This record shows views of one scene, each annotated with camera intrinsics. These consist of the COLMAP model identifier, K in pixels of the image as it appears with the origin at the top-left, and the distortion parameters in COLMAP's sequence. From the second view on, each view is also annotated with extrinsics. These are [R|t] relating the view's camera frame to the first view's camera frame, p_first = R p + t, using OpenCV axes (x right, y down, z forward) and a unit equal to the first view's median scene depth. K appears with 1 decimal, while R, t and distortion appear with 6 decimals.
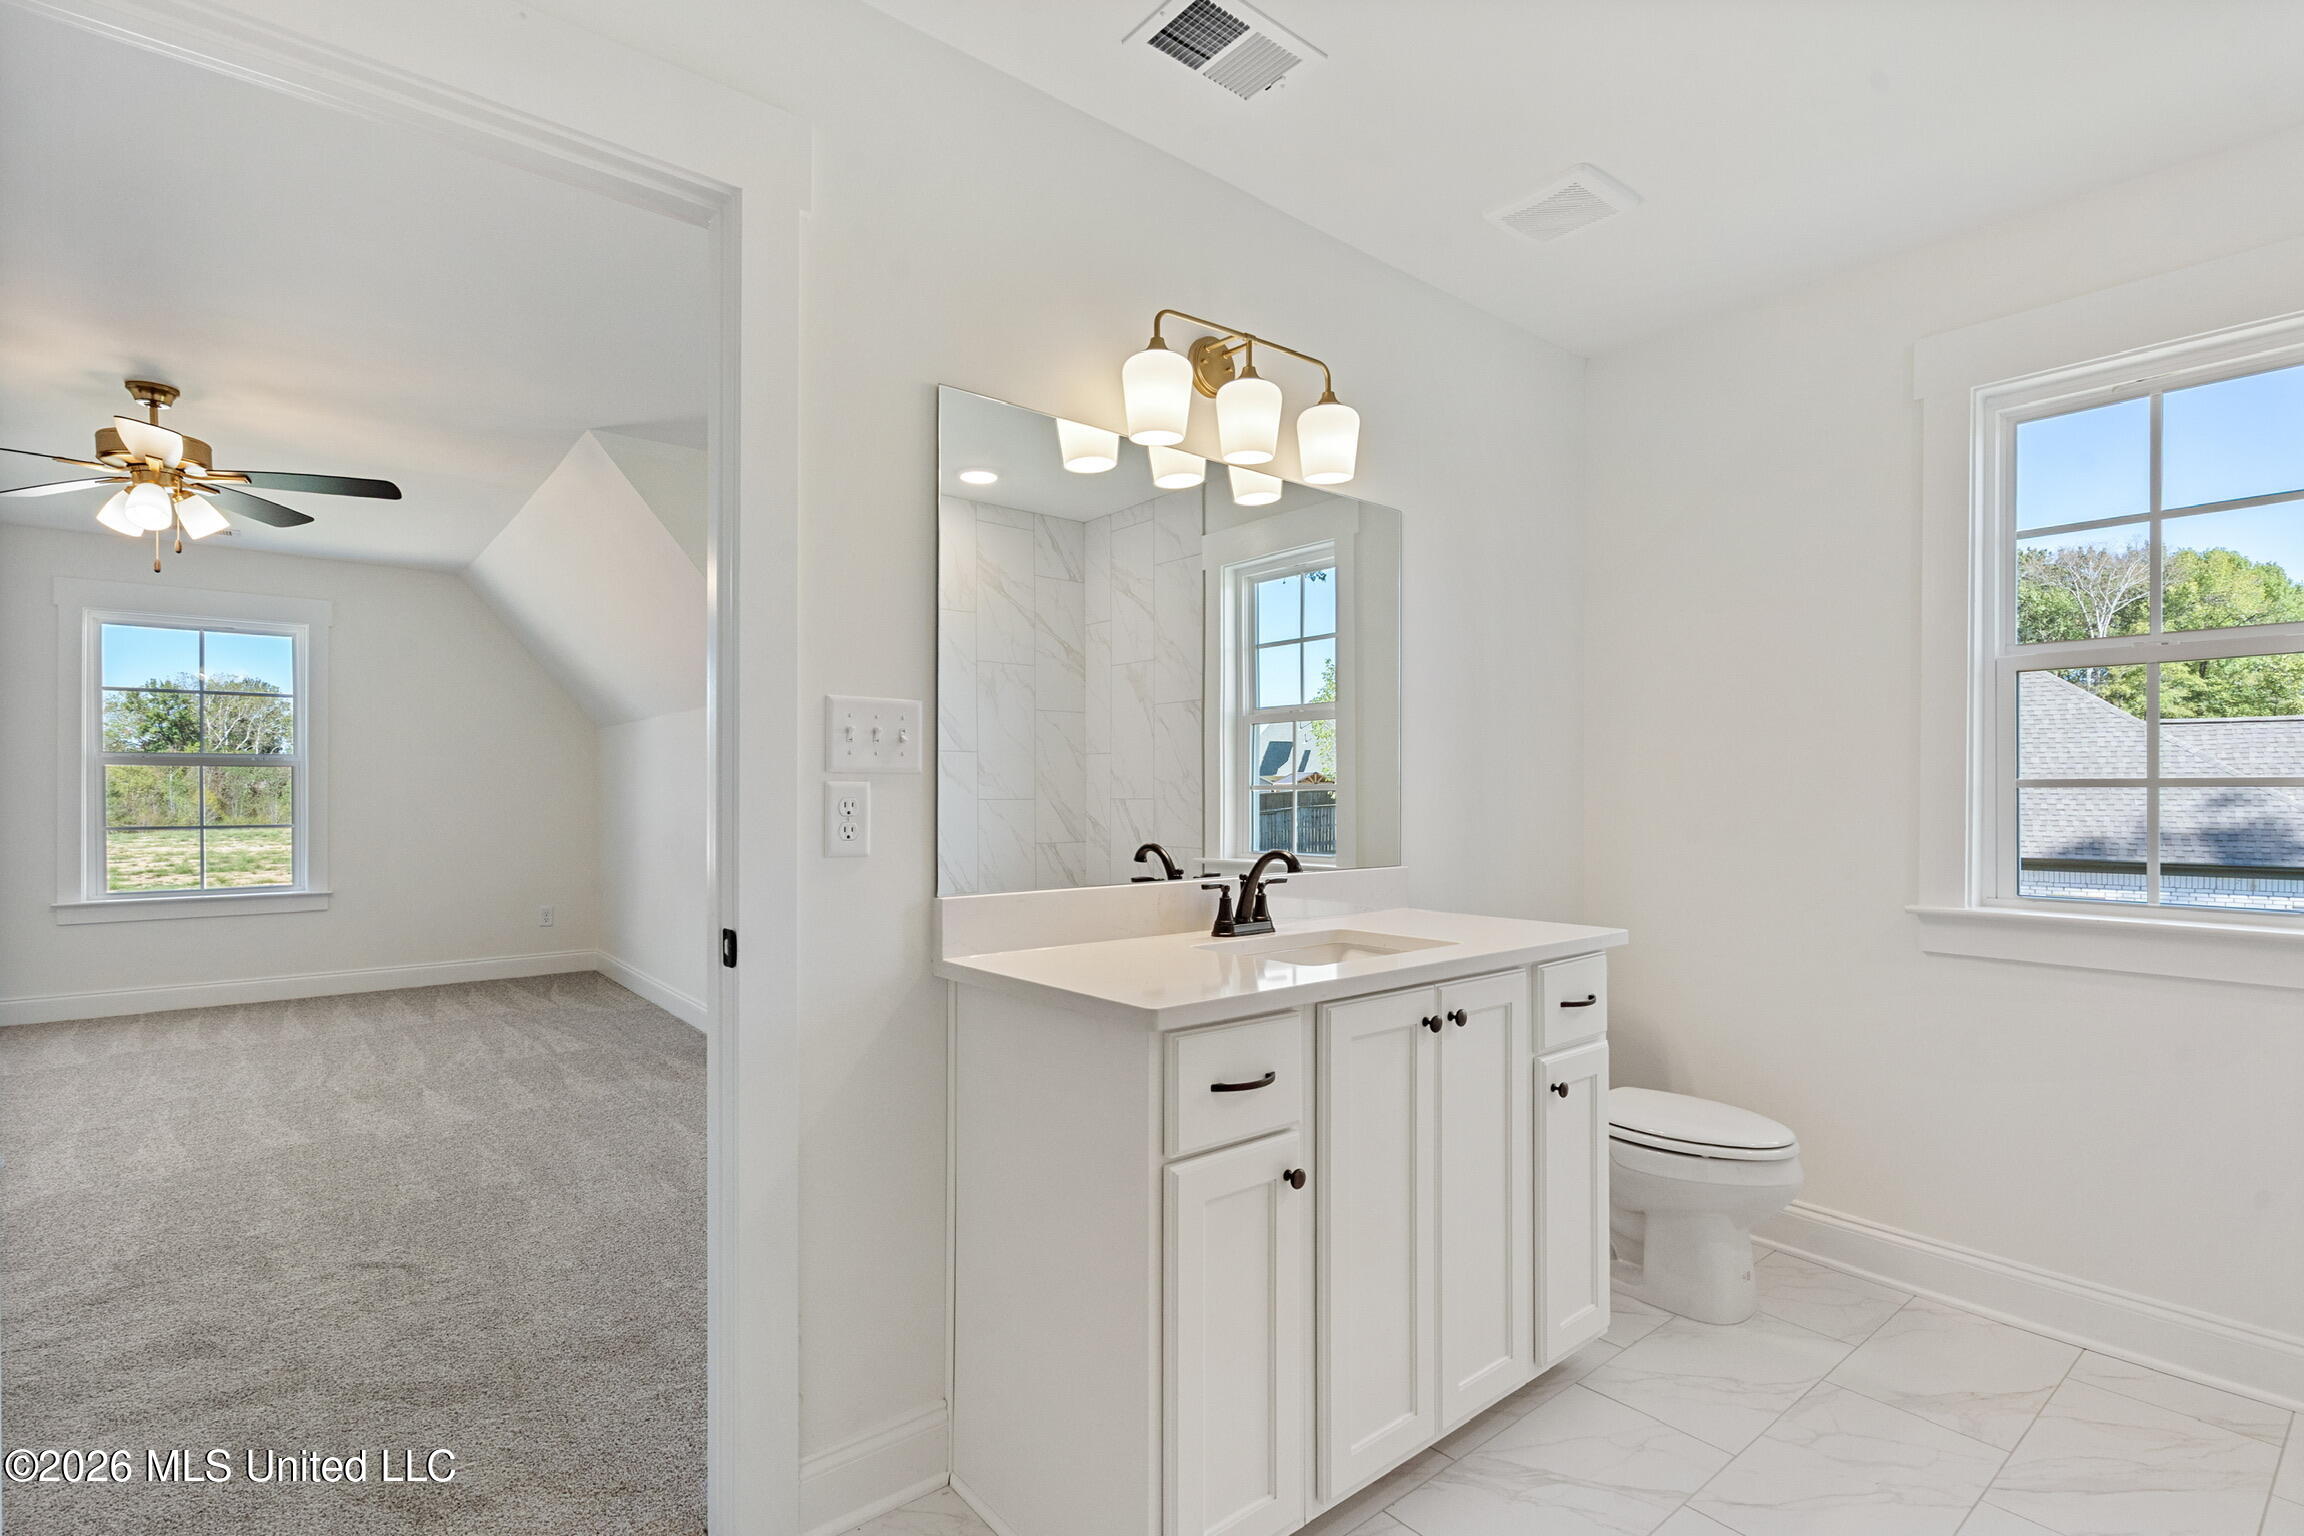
lens RADIAL K [[1072.9, 0, 1147.0], [0, 1072.9, 791.9], [0, 0, 1]] dist [-0.004036, 0.000504]
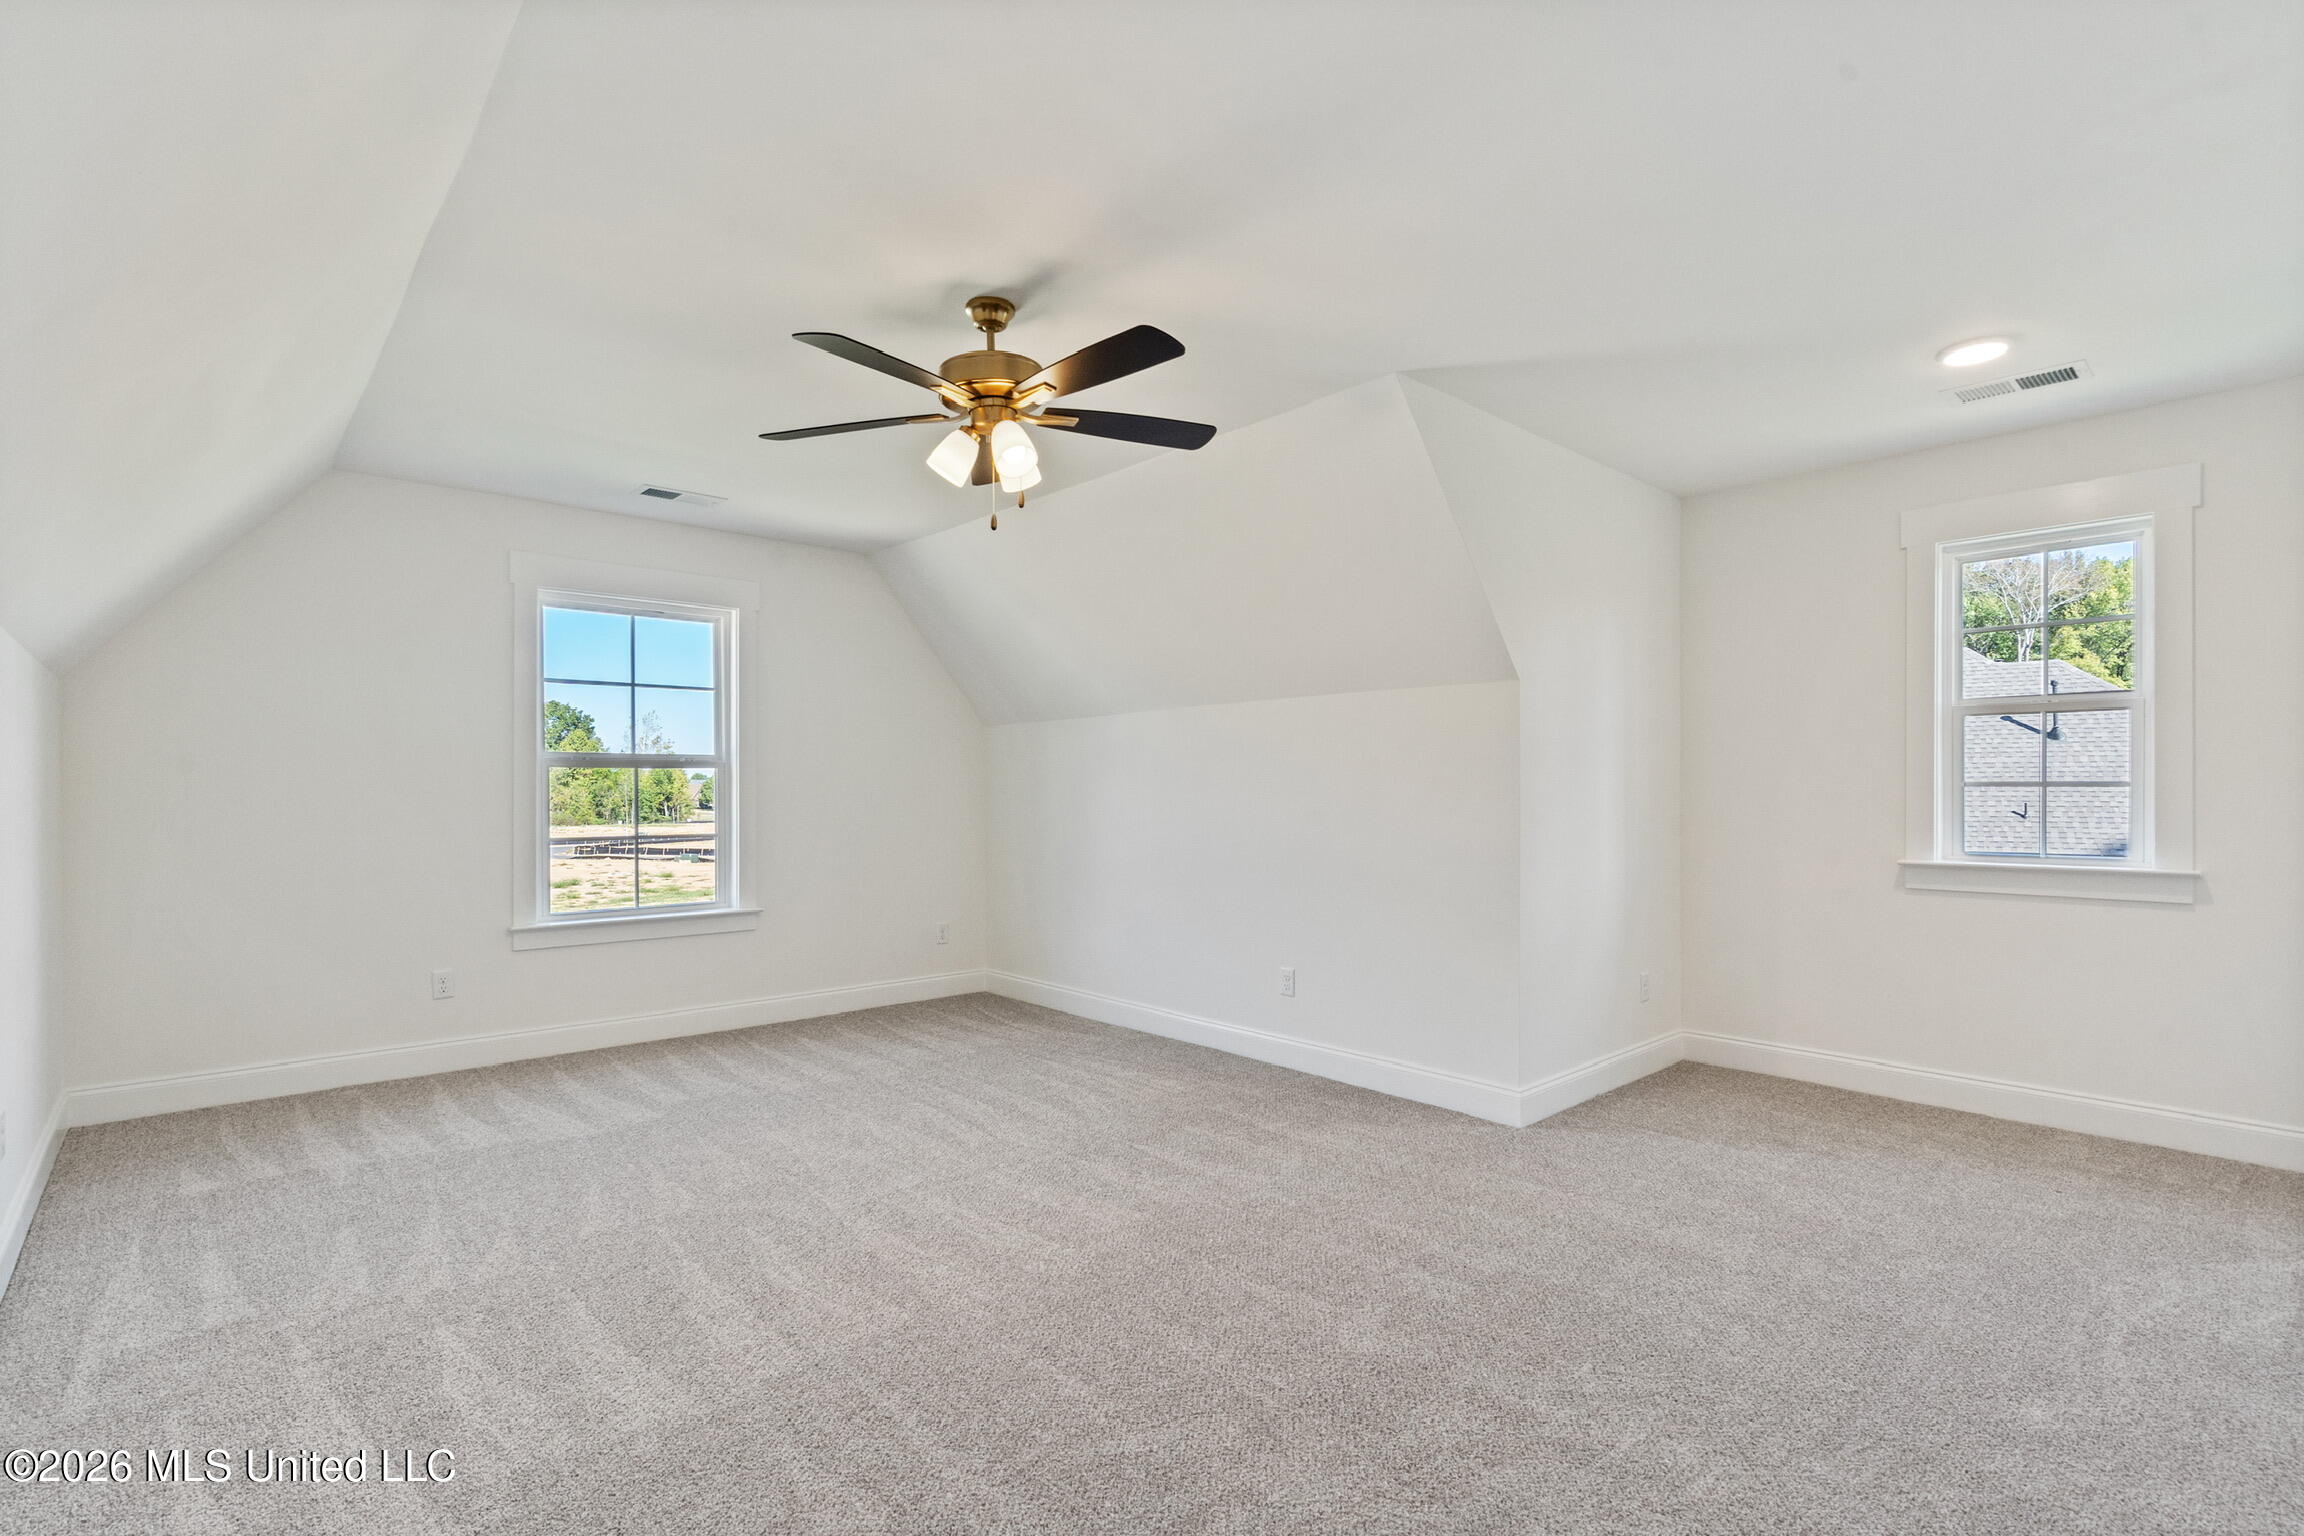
lens RADIAL K [[1072.9, 0, 1154.8], [0, 1072.9, 779.2], [0, 0, 1]] dist [-0.004036, 0.000504]
pose [[0.999116, -0.003958, 0.041840, -0.364313], [0.004554, 0.999889, -0.014170, -0.000227], [-0.041779, 0.014348, 0.999024, 0.073444]]
